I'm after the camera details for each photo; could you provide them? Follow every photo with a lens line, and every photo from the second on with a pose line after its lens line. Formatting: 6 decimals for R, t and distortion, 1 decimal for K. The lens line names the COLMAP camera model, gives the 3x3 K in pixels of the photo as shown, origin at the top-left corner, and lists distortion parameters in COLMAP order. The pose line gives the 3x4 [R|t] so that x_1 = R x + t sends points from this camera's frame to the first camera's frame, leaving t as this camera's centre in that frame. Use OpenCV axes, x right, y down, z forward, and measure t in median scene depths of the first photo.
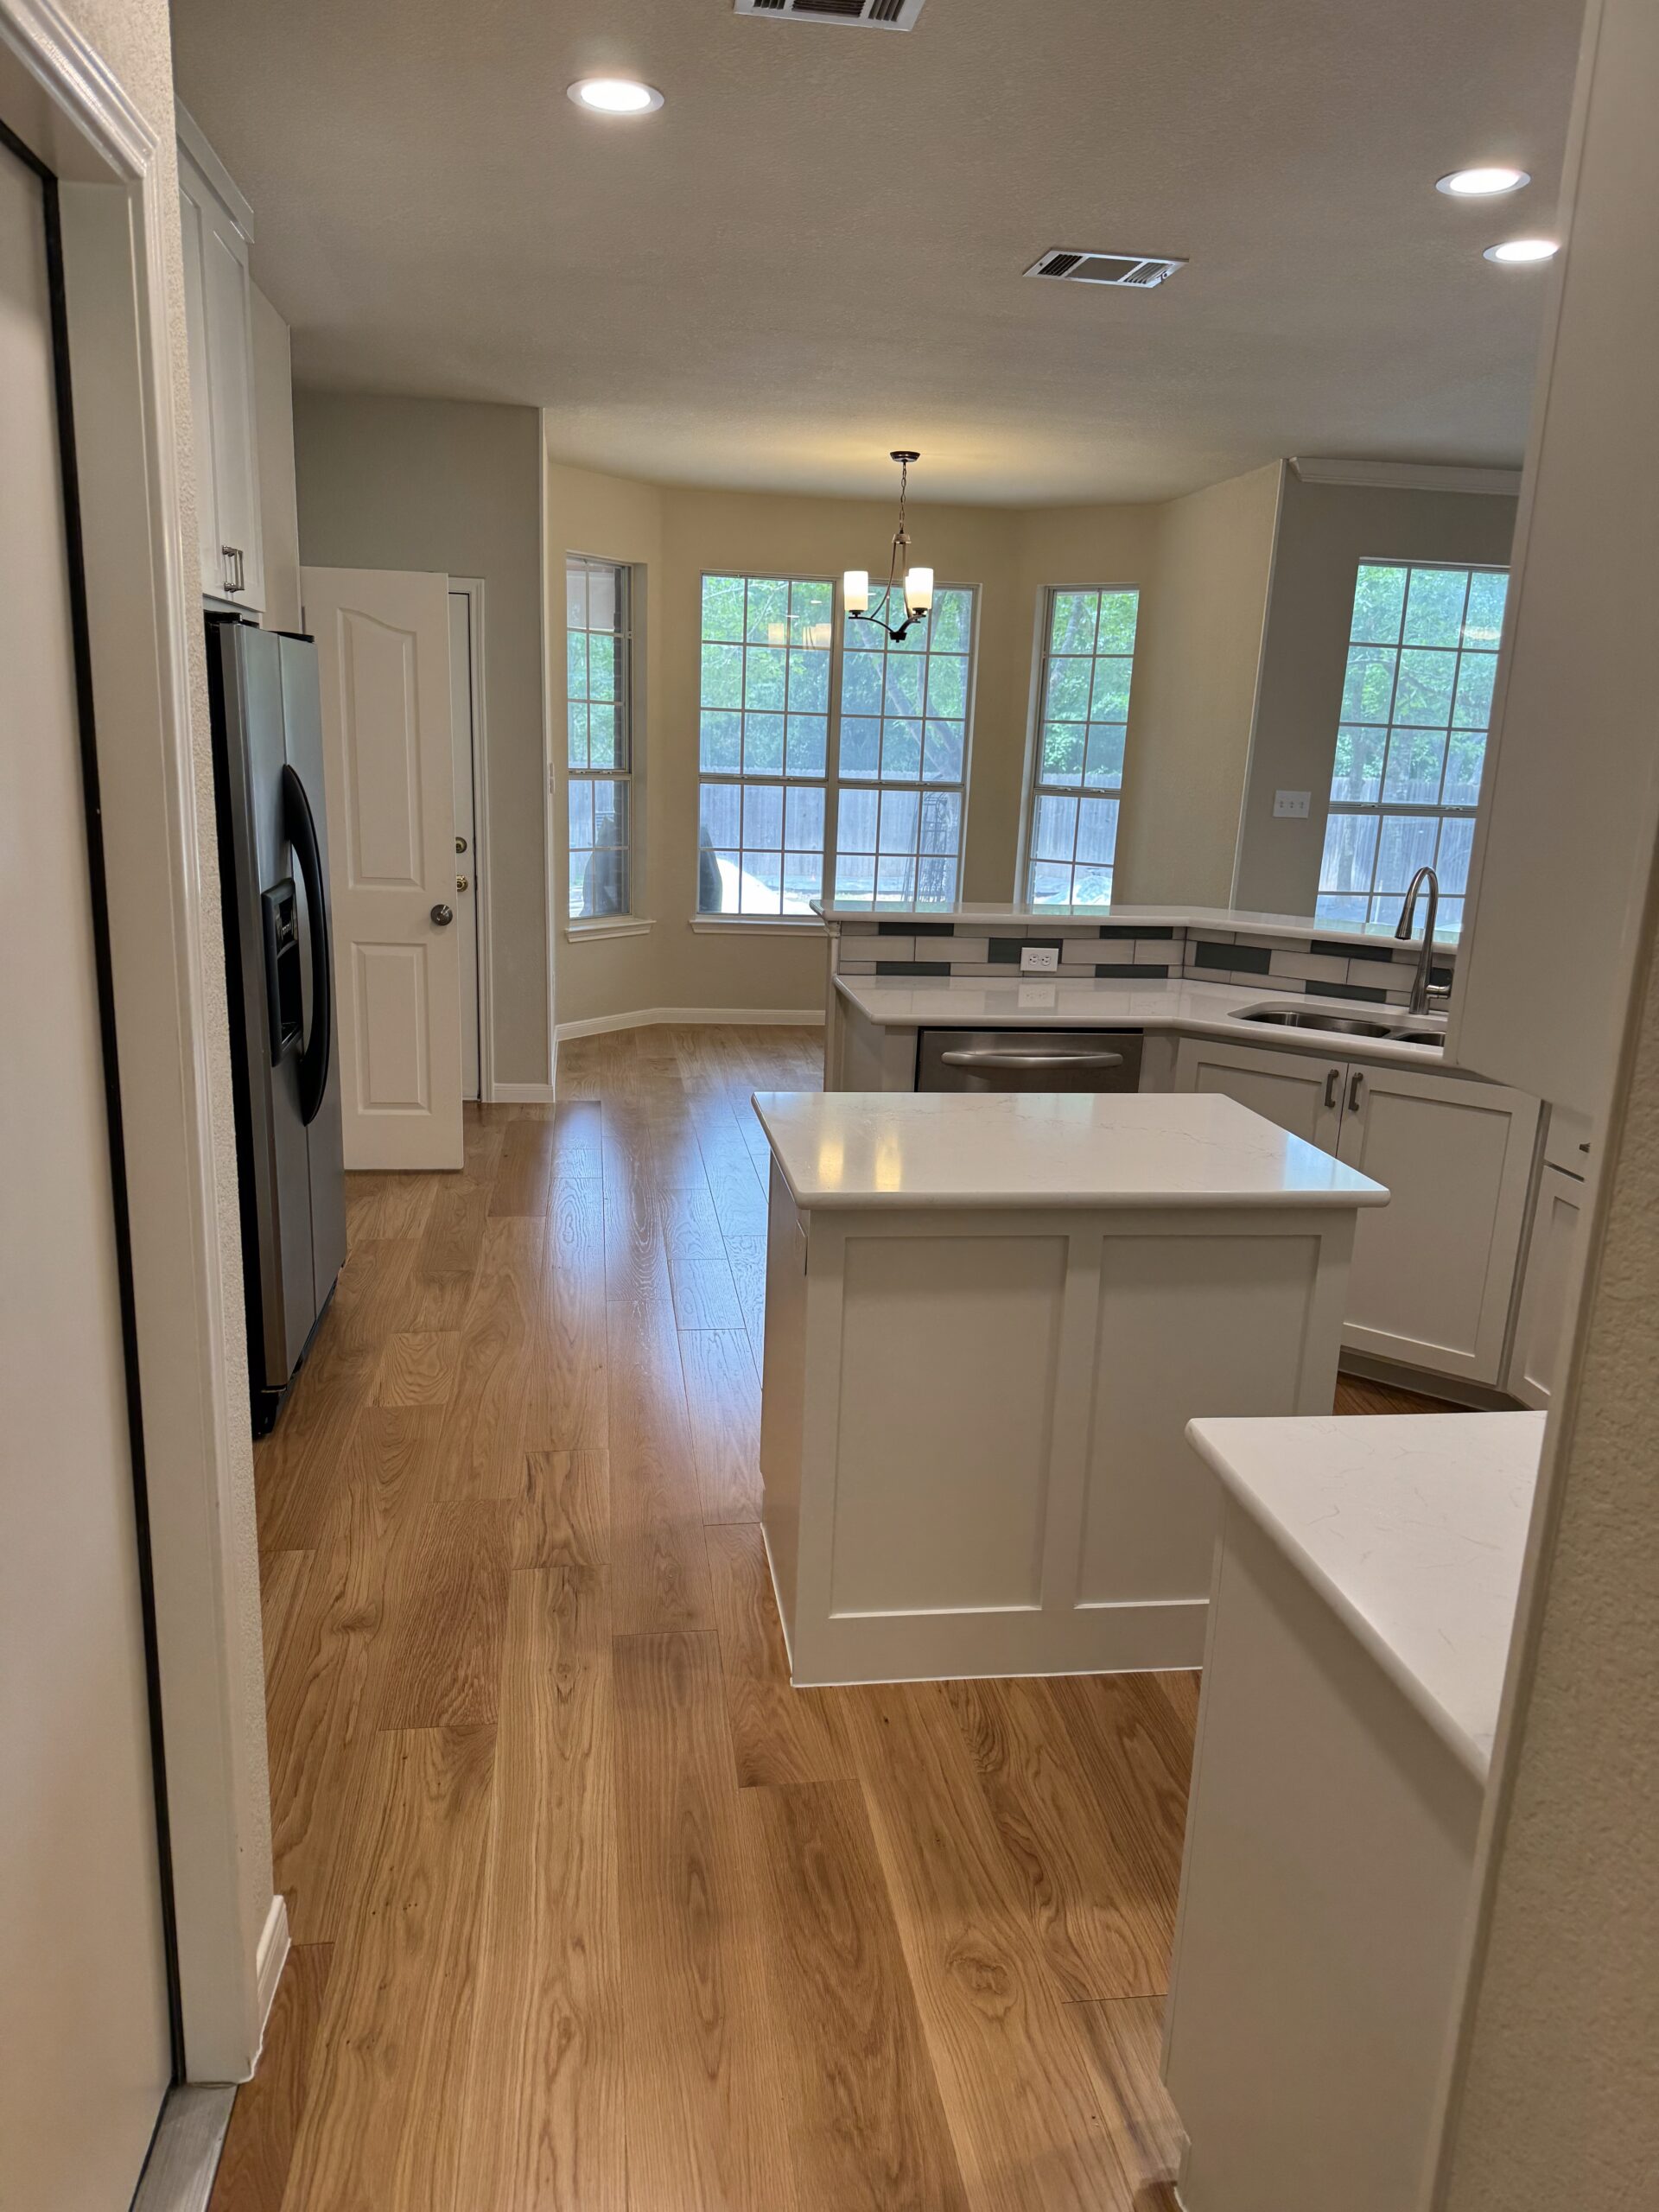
lens RADIAL K [[1577.0, 0, 826.6], [0, 1577.0, 1120.0], [0, 0, 1]] dist [0.027048, -0.023040]
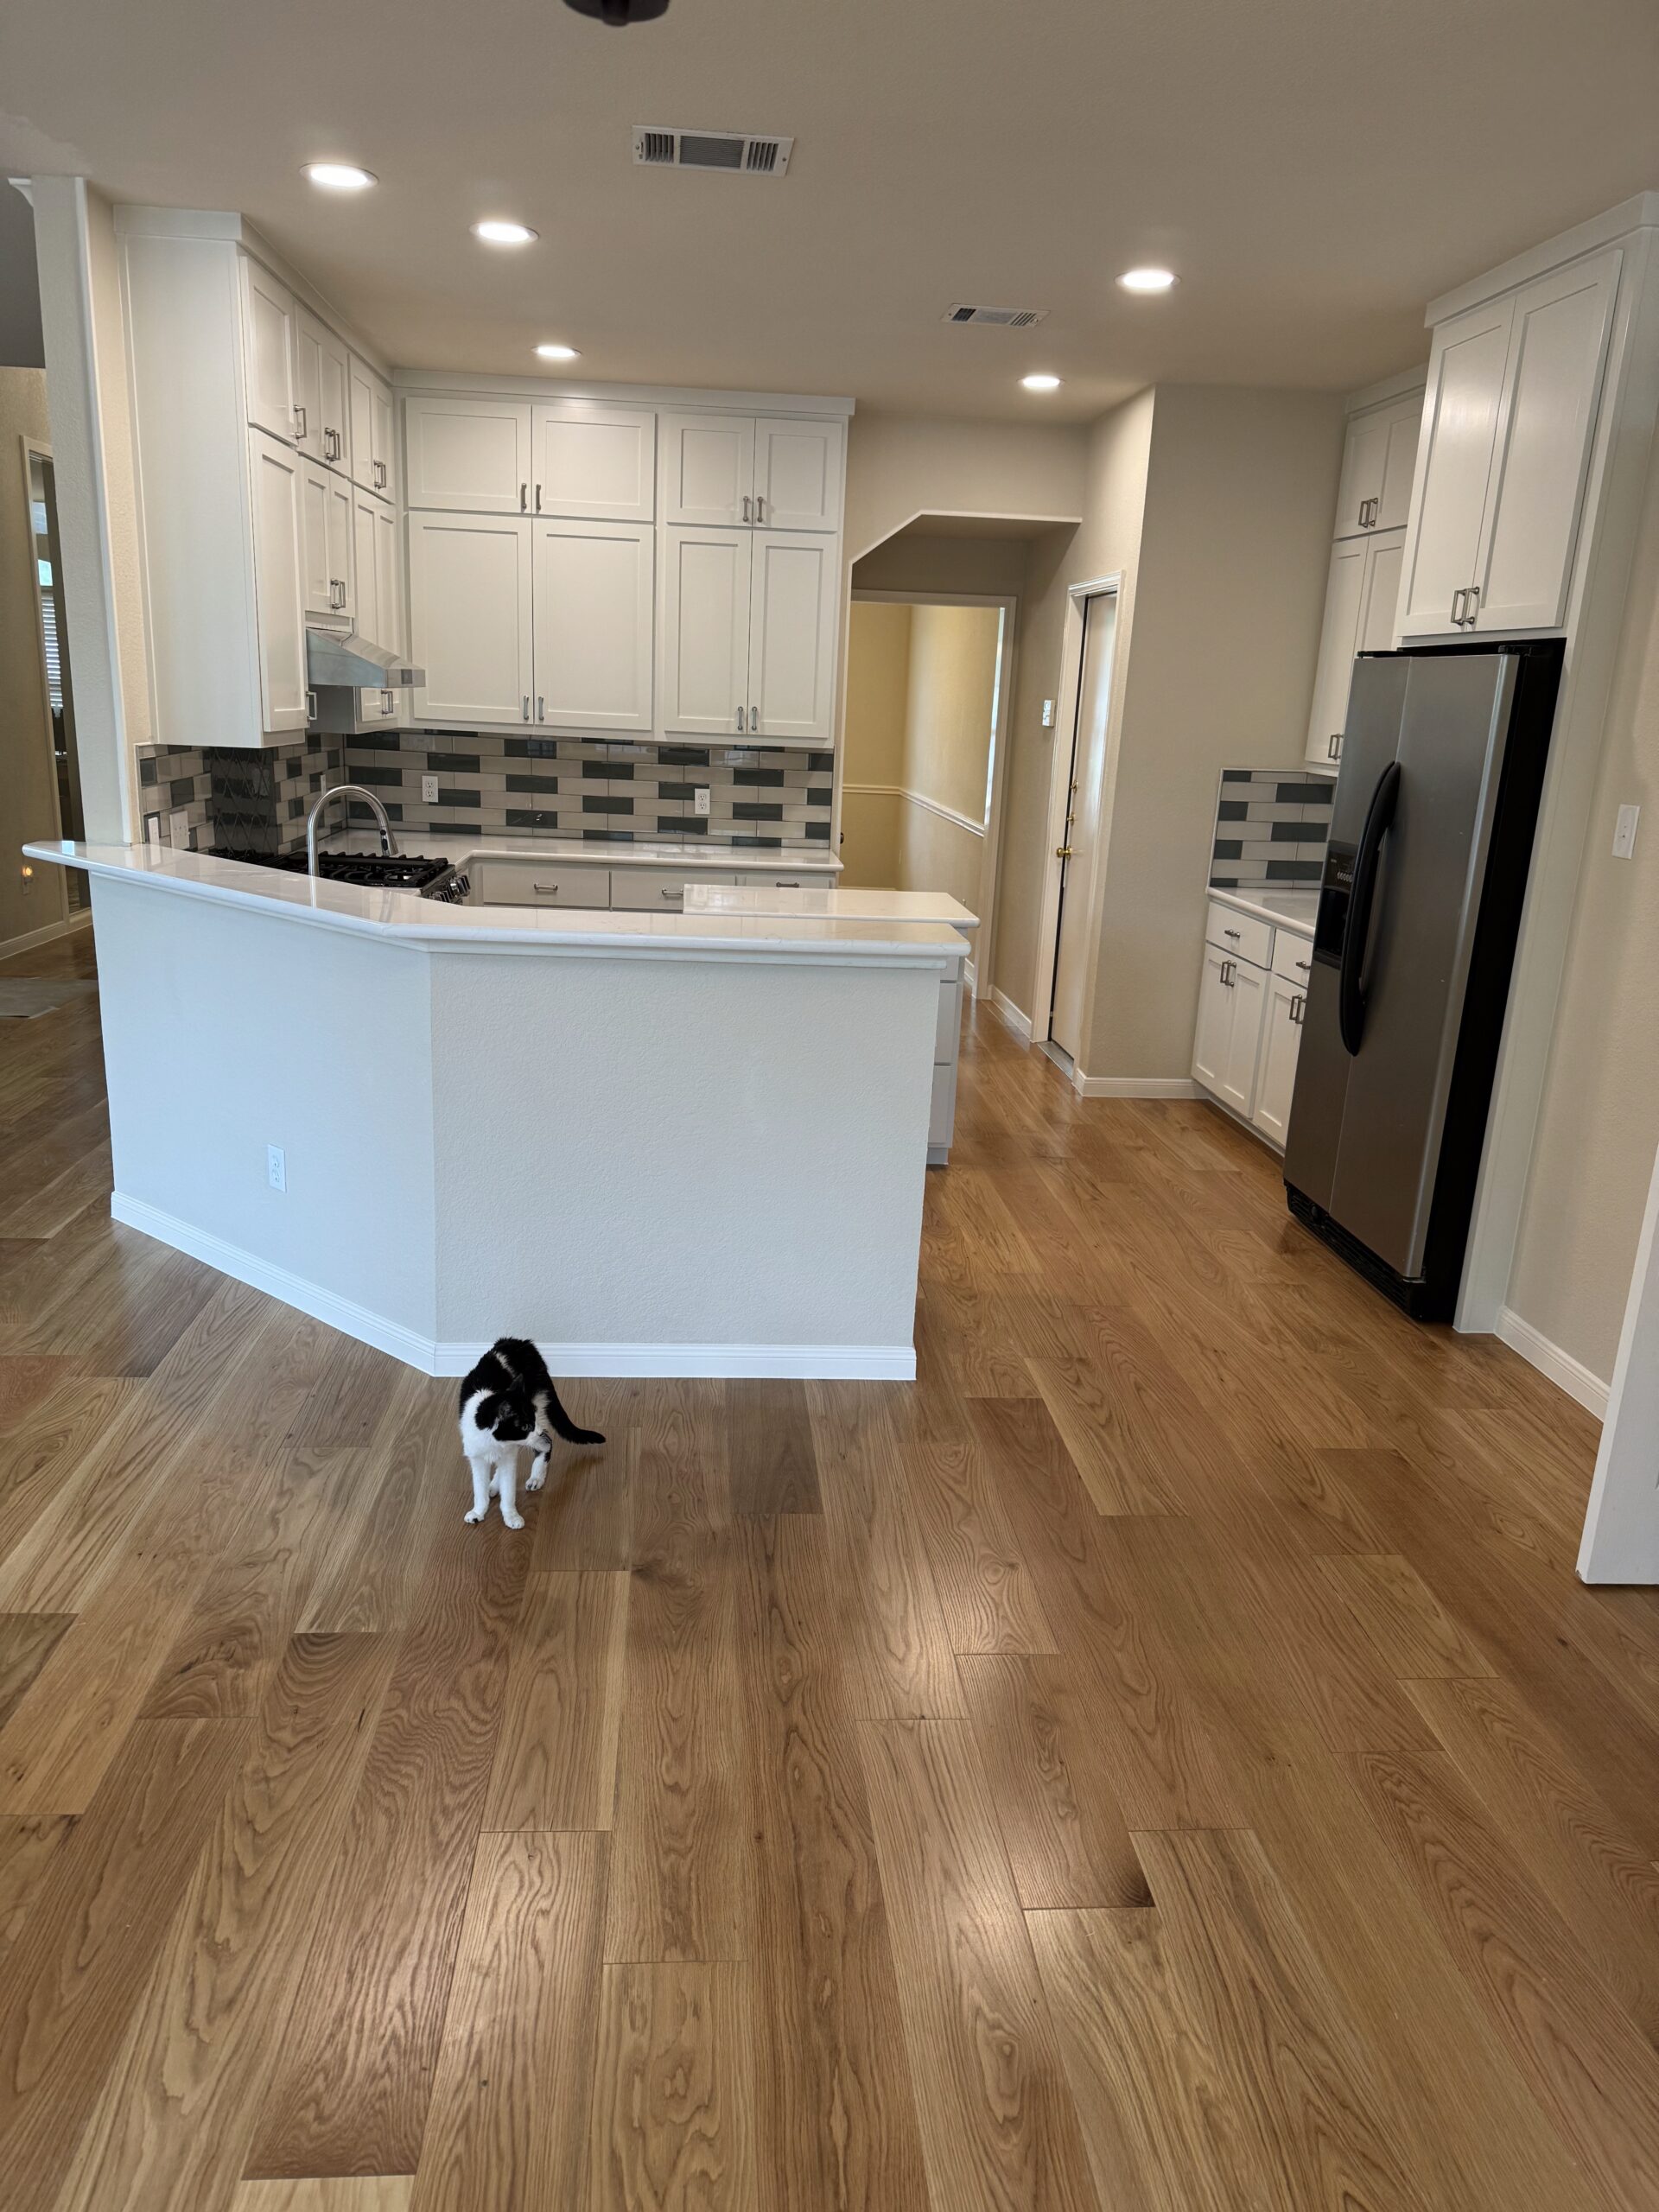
lens RADIAL K [[1577.0, 0, 826.6], [0, 1577.0, 1120.0], [0, 0, 1]] dist [0.027048, -0.023040]
pose [[-0.994936, -0.095846, 0.030259, 0.035523], [-0.068426, 0.866433, 0.494582, -0.536646], [-0.073621, 0.490007, -0.868604, 2.140848]]
